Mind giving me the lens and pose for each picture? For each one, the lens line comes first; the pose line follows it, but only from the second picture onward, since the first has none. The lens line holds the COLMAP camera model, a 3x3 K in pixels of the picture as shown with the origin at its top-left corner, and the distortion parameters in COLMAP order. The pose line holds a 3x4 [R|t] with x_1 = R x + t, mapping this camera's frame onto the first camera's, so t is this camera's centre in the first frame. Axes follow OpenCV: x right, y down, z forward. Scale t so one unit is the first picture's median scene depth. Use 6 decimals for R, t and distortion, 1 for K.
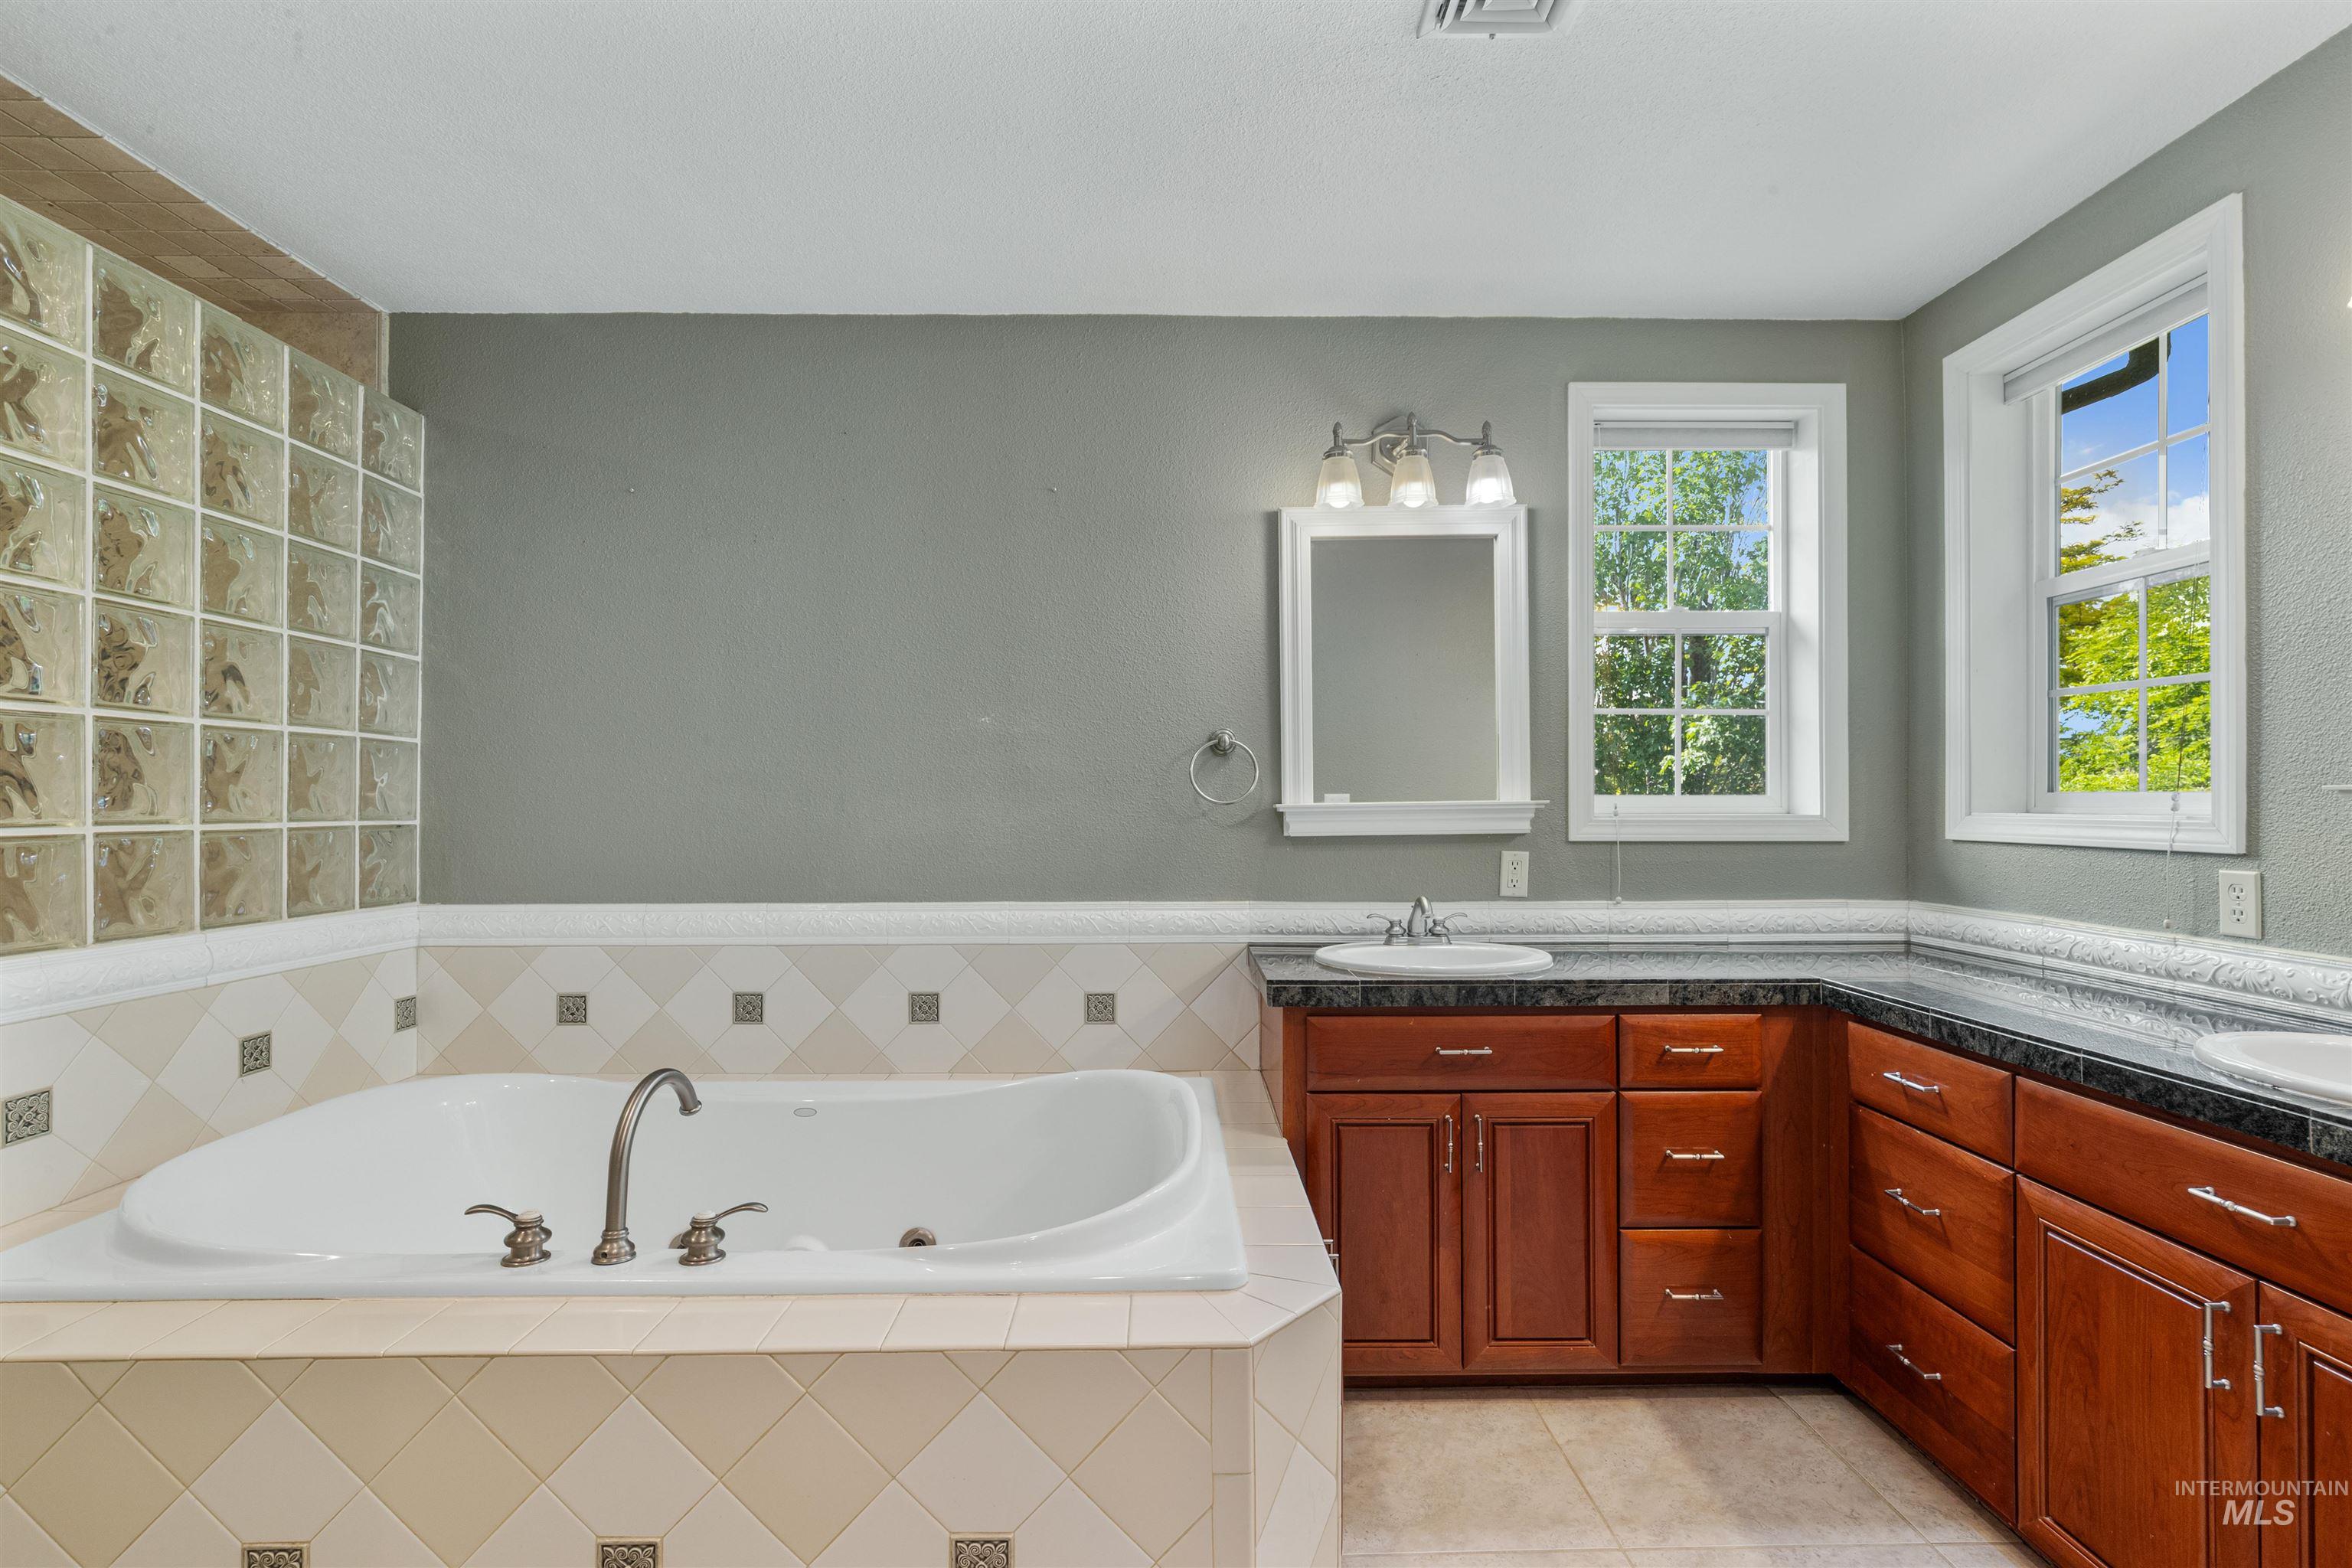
lens RADIAL K [[1082.0, 0, 1181.8], [0, 1082.0, 782.8], [0, 0, 1]] dist [-0.002259, 0.001390]
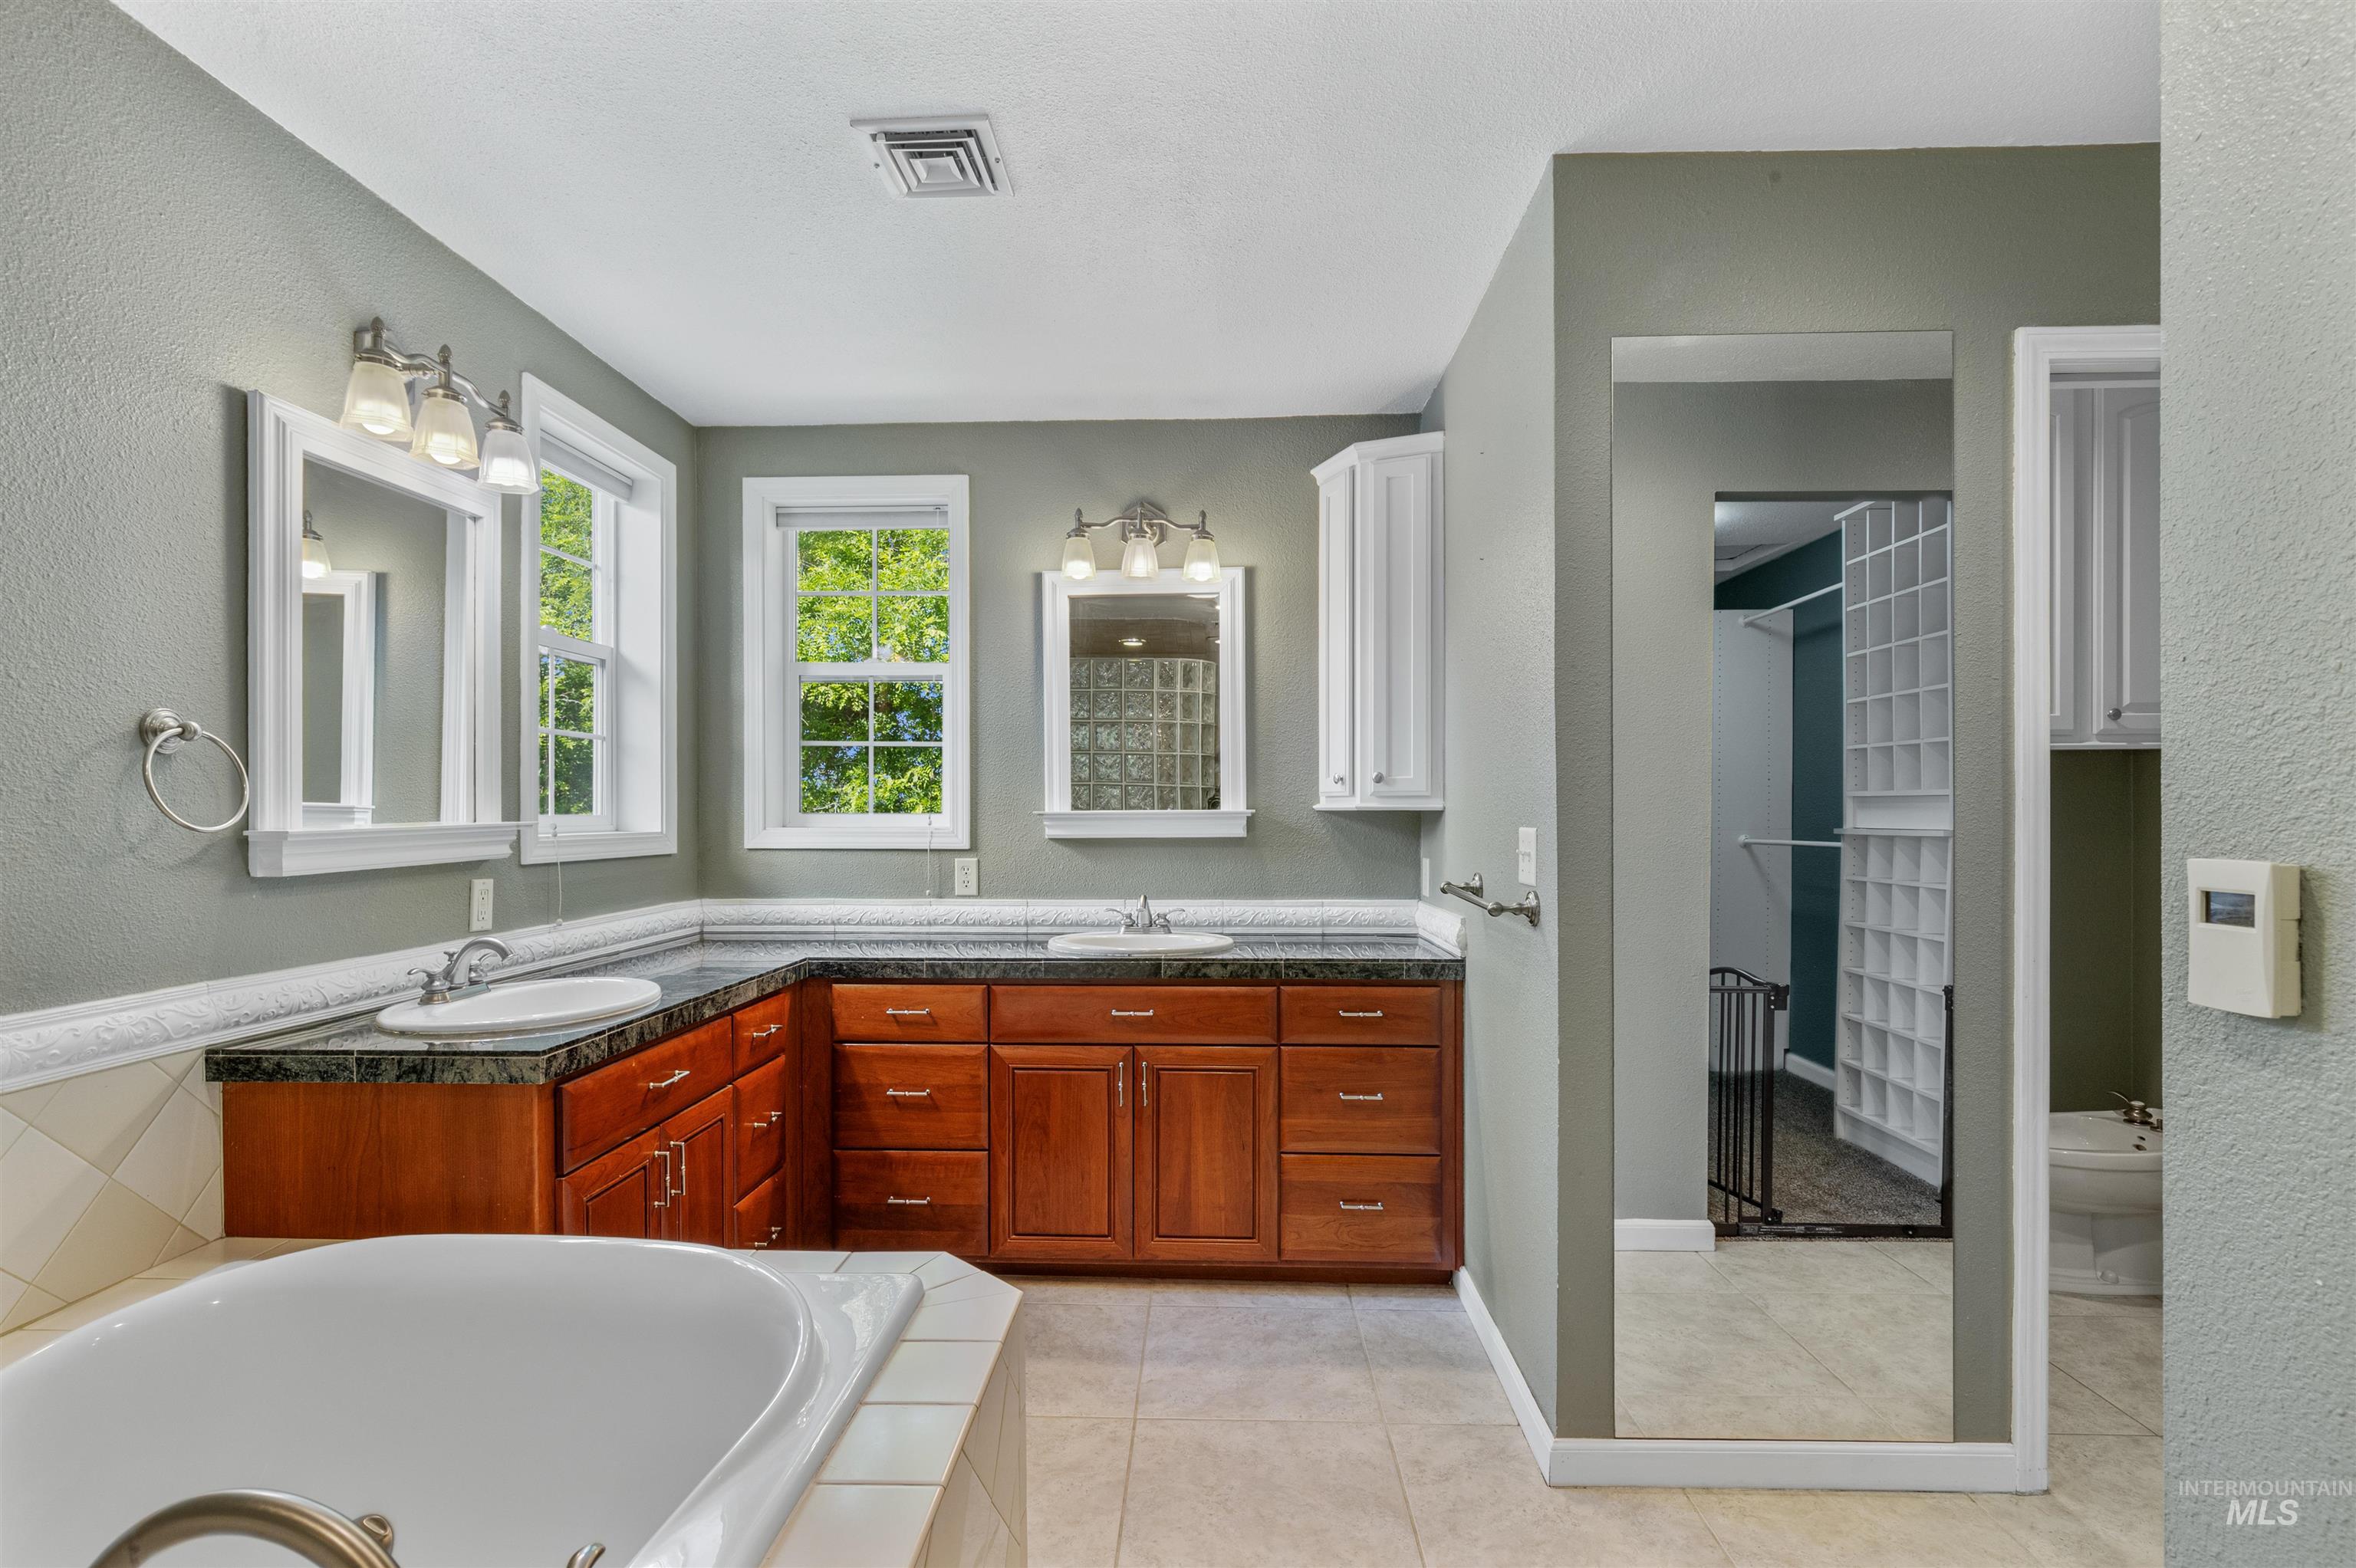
lens RADIAL K [[1083.7, 0, 1183.1], [0, 1083.7, 808.0], [0, 0, 1]] dist [-0.002259, 0.001390]
pose [[0.059719, 0.003795, 0.998208, -0.570434], [-0.017445, 0.999844, -0.002758, -0.002249], [-0.998063, -0.017249, 0.059776, 0.397367]]
